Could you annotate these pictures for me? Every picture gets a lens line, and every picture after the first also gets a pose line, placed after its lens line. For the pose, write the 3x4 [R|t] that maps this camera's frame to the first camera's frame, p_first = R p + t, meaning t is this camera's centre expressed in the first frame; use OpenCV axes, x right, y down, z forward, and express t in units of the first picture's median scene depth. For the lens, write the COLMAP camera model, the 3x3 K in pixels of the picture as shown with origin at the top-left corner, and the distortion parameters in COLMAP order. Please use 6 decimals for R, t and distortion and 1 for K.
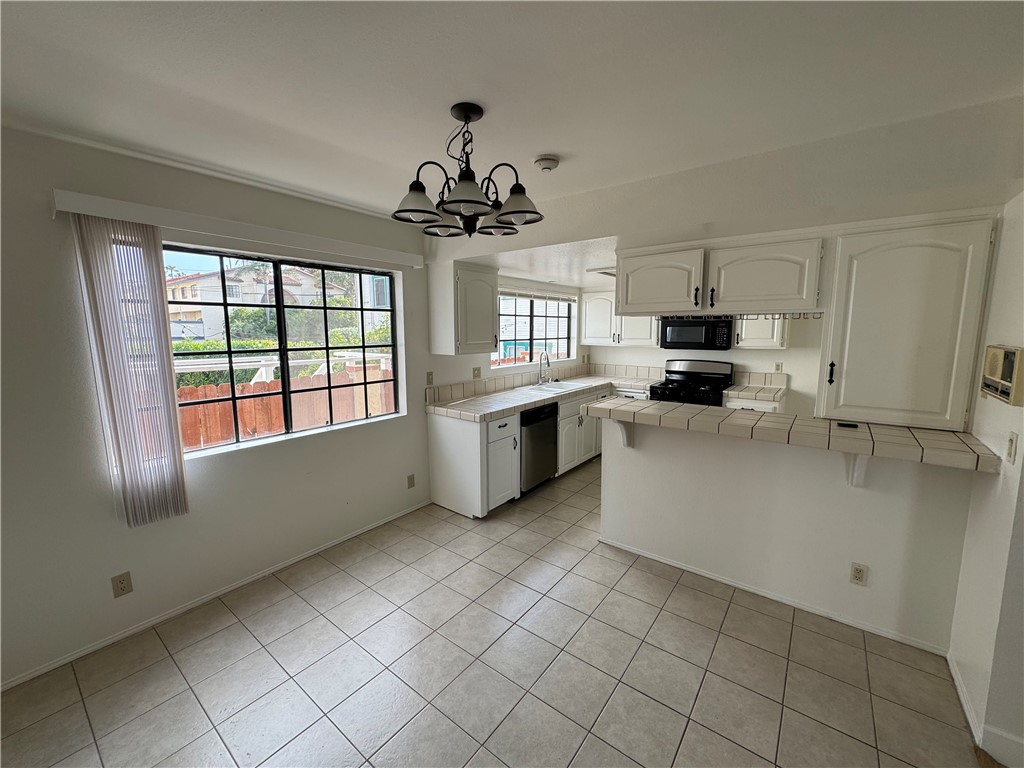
lens RADIAL K [[411.4, 0, 512.0], [0, 411.4, 384.0], [0, 0, 1]] dist [-0.025697, 0.000071]
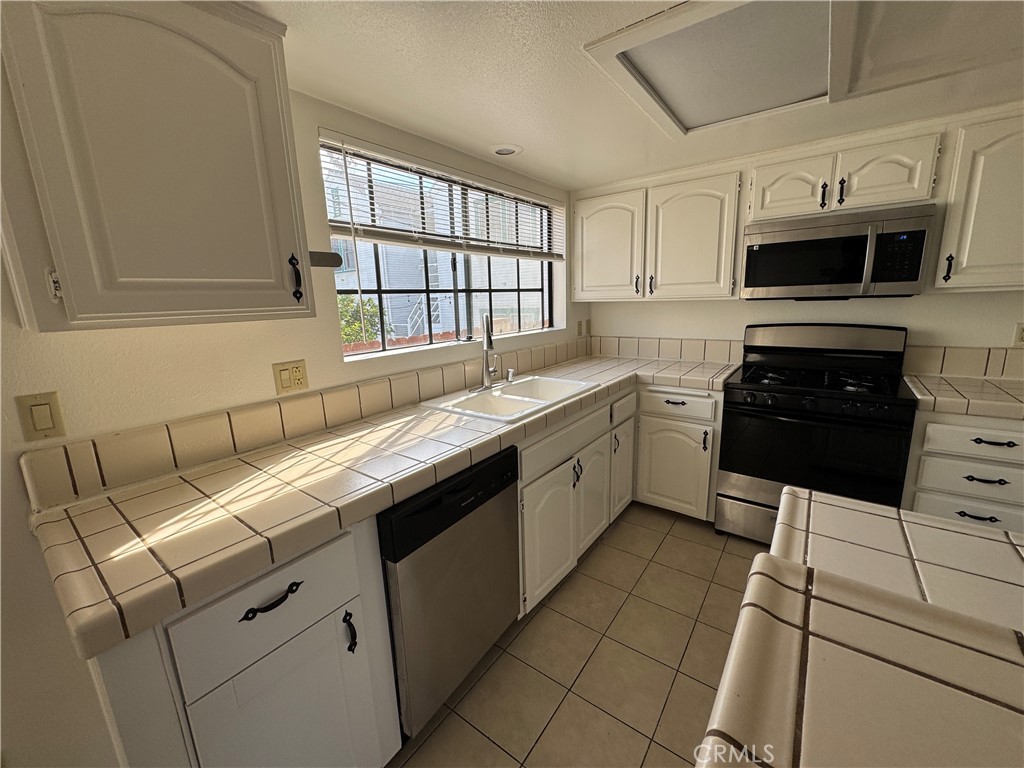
lens RADIAL K [[411.4, 0, 512.0], [0, 411.4, 384.0], [0, 0, 1]] dist [-0.025697, 0.000071]
pose [[0.999381, -0.033888, 0.009490, 0.092965], [0.033172, 0.997171, 0.067453, -0.032979], [-0.011749, -0.067096, 0.997677, 0.547614]]
